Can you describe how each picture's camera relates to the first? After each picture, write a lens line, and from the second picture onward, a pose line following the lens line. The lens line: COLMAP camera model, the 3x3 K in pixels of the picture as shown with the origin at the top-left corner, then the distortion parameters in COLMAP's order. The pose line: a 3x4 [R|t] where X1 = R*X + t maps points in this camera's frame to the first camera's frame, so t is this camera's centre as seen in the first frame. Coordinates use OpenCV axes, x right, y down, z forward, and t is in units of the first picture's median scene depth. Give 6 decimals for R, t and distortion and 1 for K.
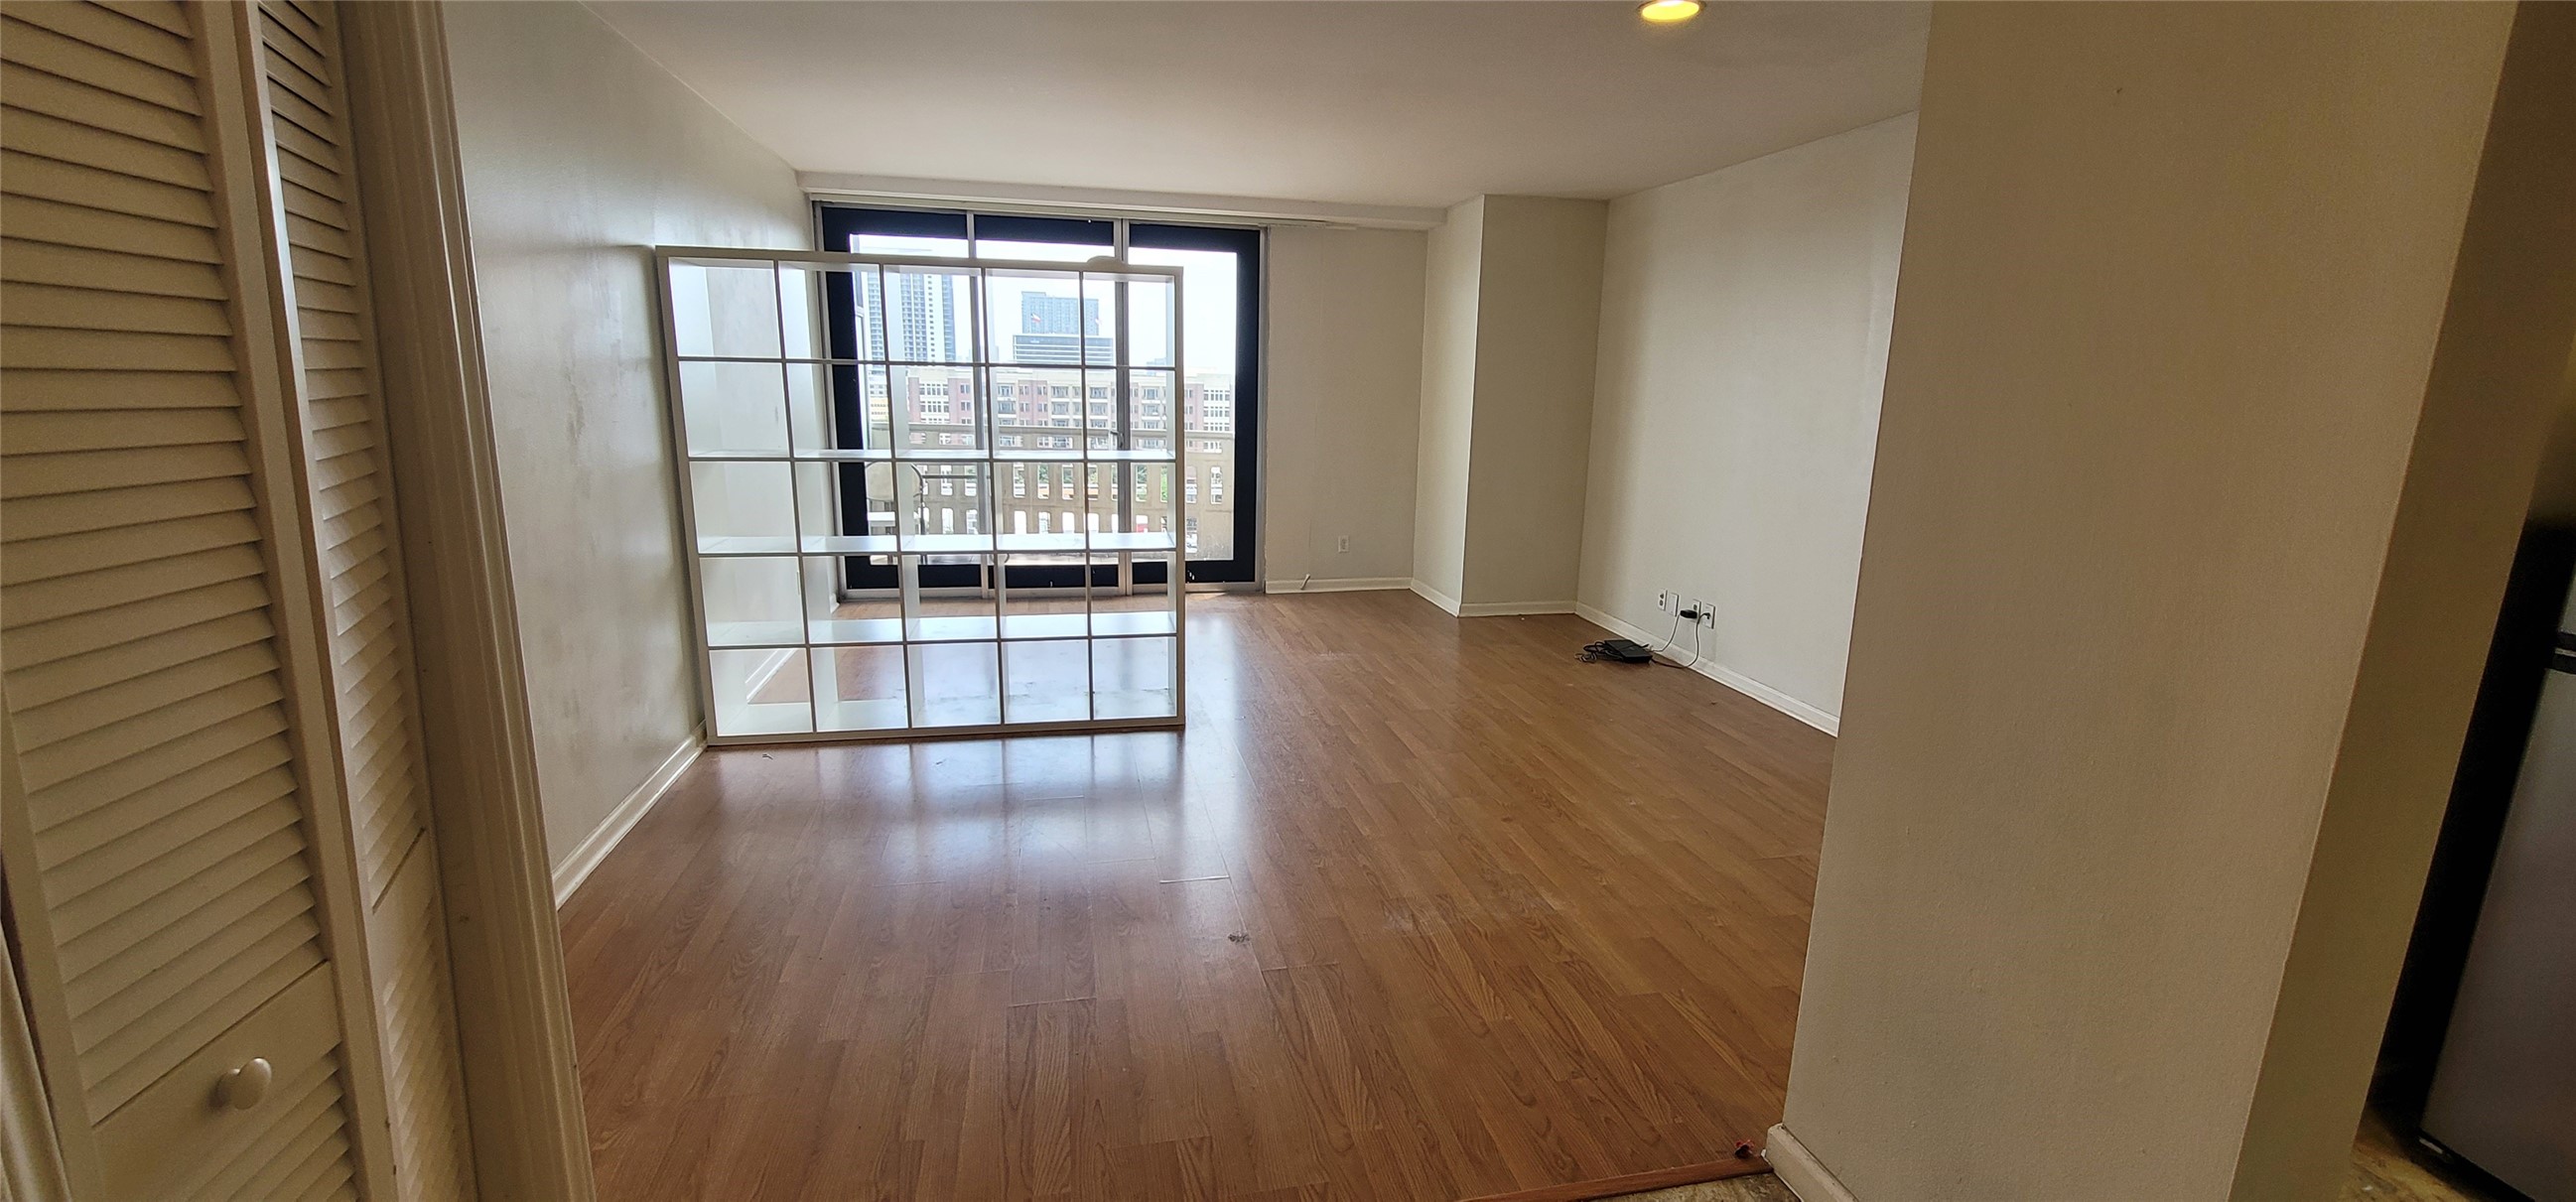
lens RADIAL K [[1048.0, 0, 1283.6], [0, 1048.0, 600.5], [0, 0, 1]] dist [-0.003758, 0.000001]
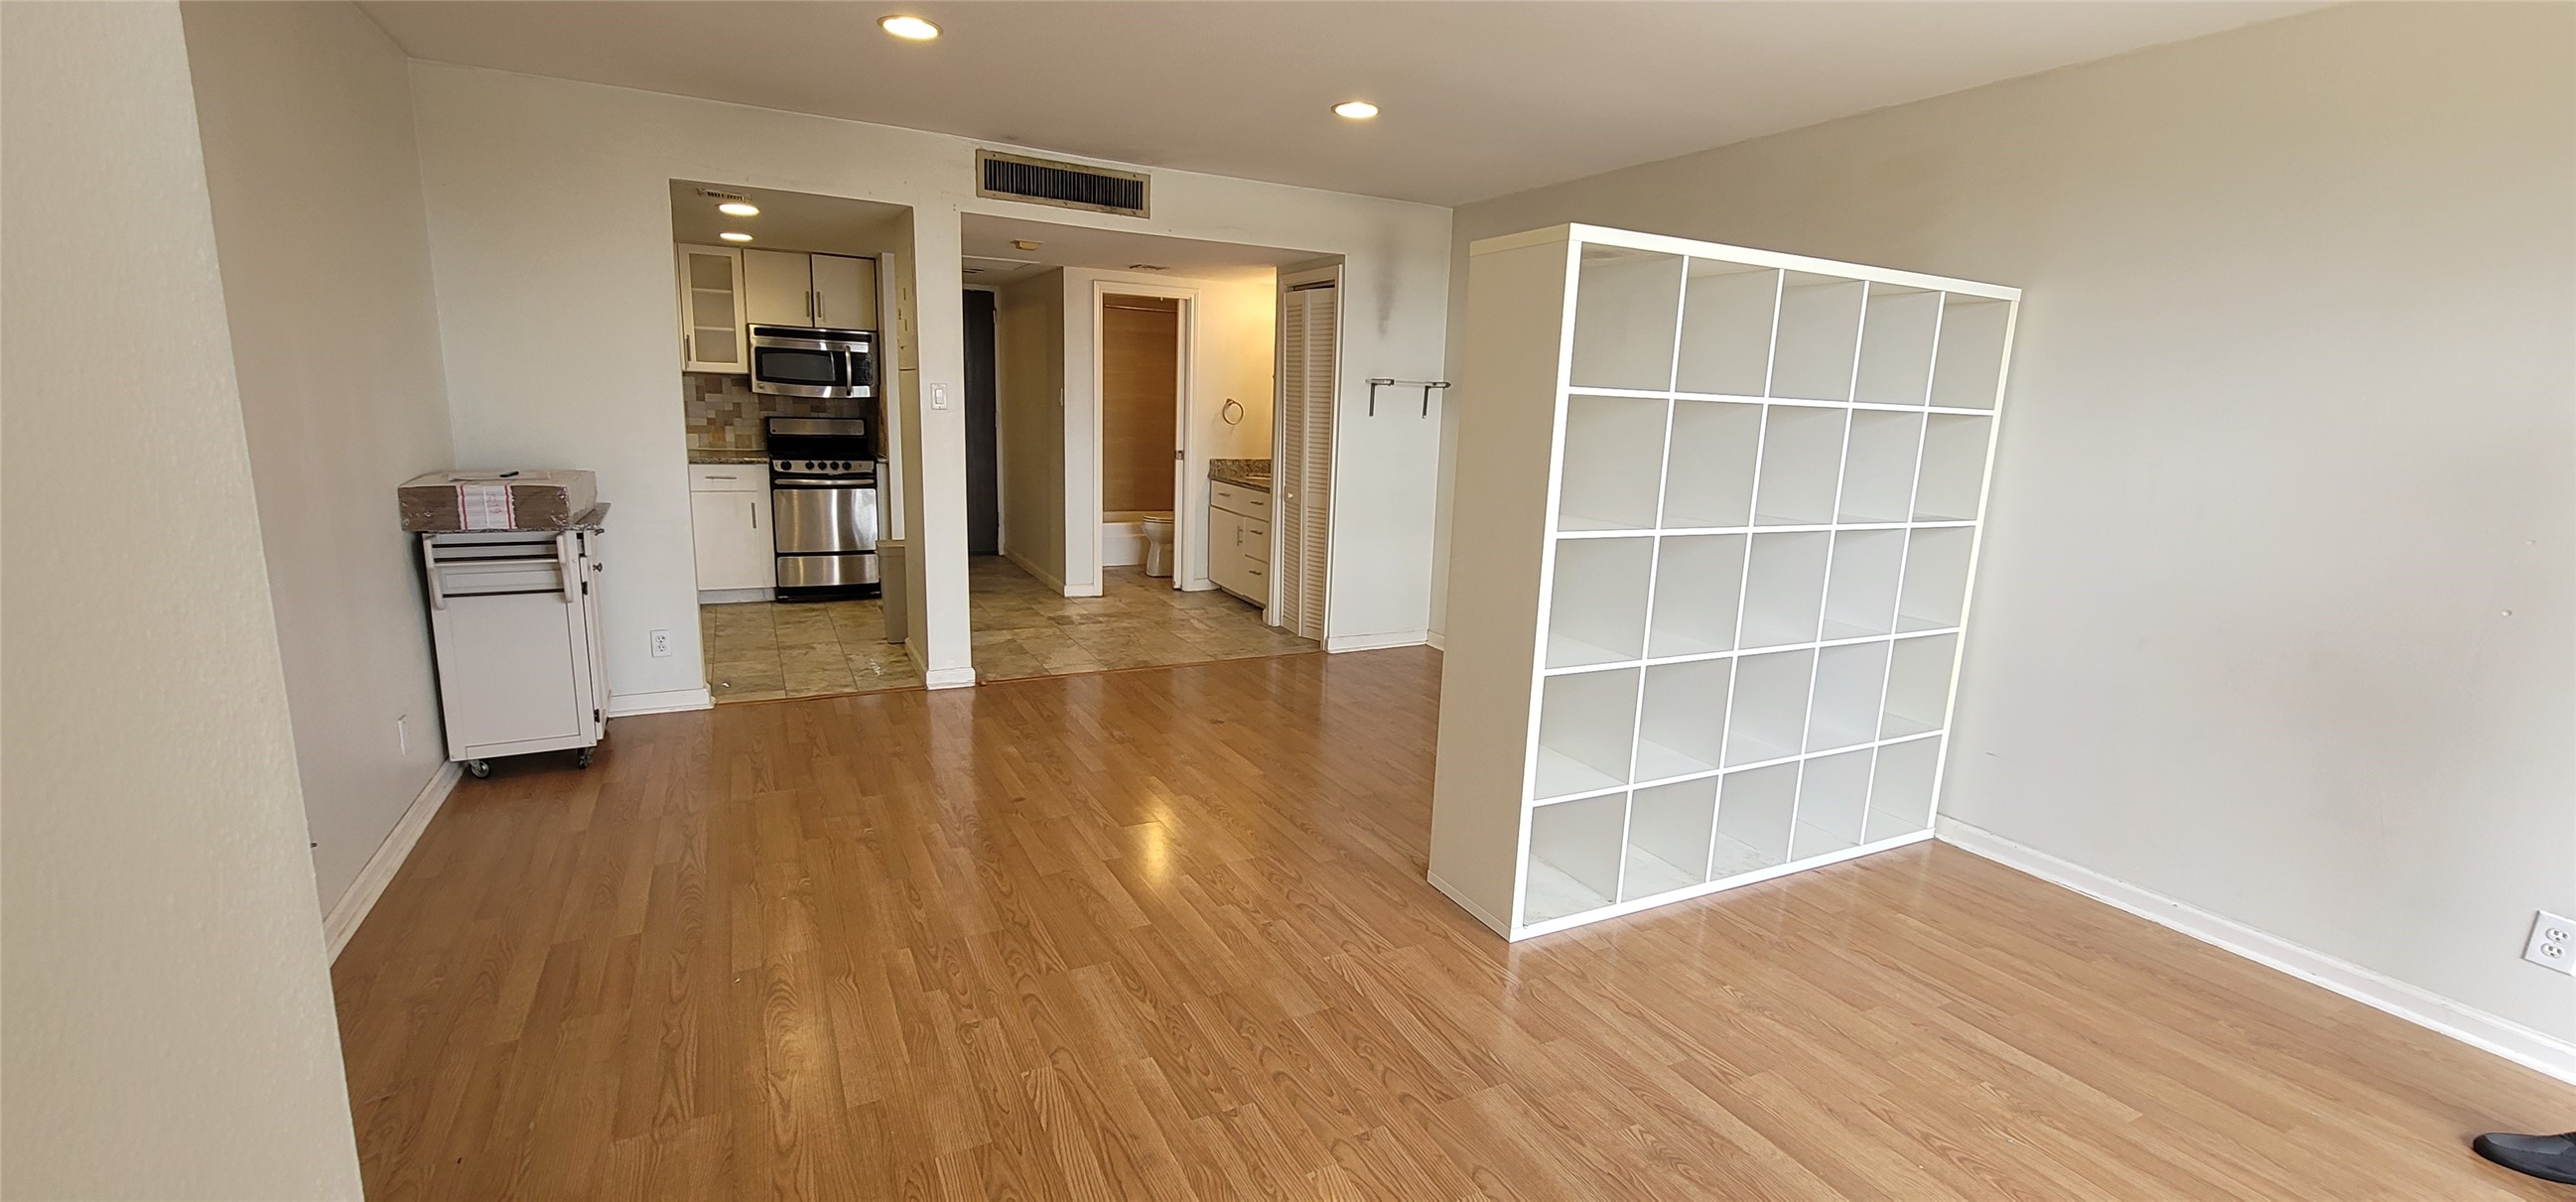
lens RADIAL K [[1048.0, 0, 1290.7], [0, 1048.0, 608.9], [0, 0, 1]] dist [-0.003758, 0.000001]
pose [[-0.961231, 0.002153, -0.275738, 0.229286], [-0.105955, 0.920318, 0.376547, -0.364384], [0.254577, 0.391164, -0.884410, 1.818367]]
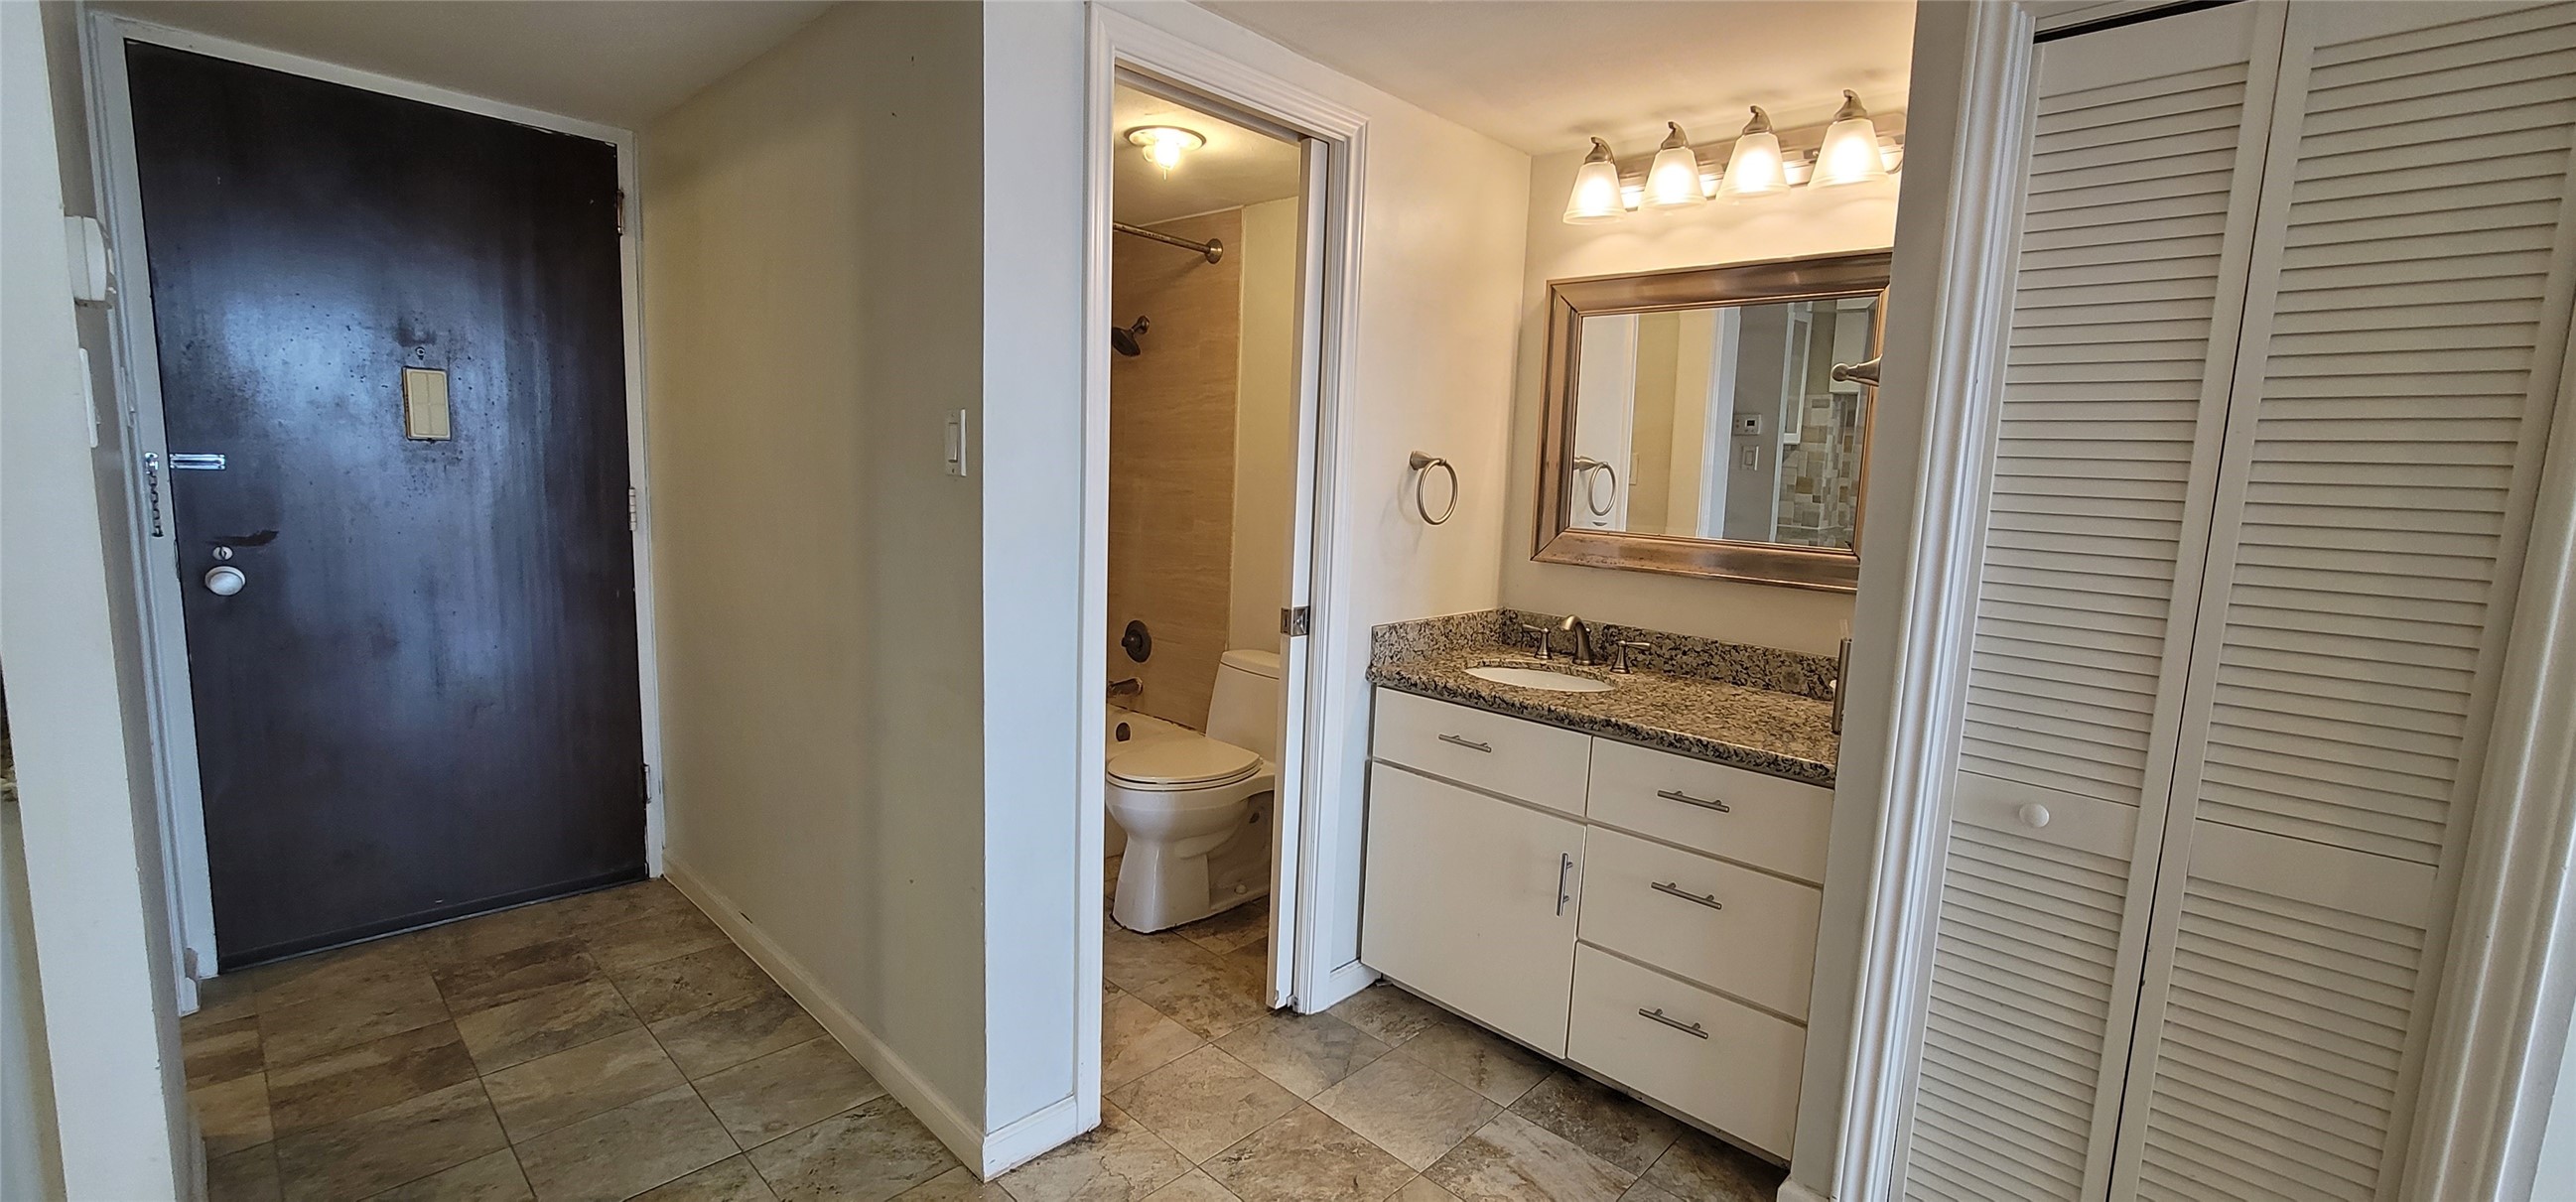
lens RADIAL K [[1048.0, 0, 1296.6], [0, 1048.0, 605.6], [0, 0, 1]] dist [-0.003758, 0.000001]
pose [[-0.821146, 0.027629, -0.570049, 0.257157], [-0.163666, 0.945476, 0.281584, -0.052390], [0.546747, 0.324519, -0.771851, 0.380199]]
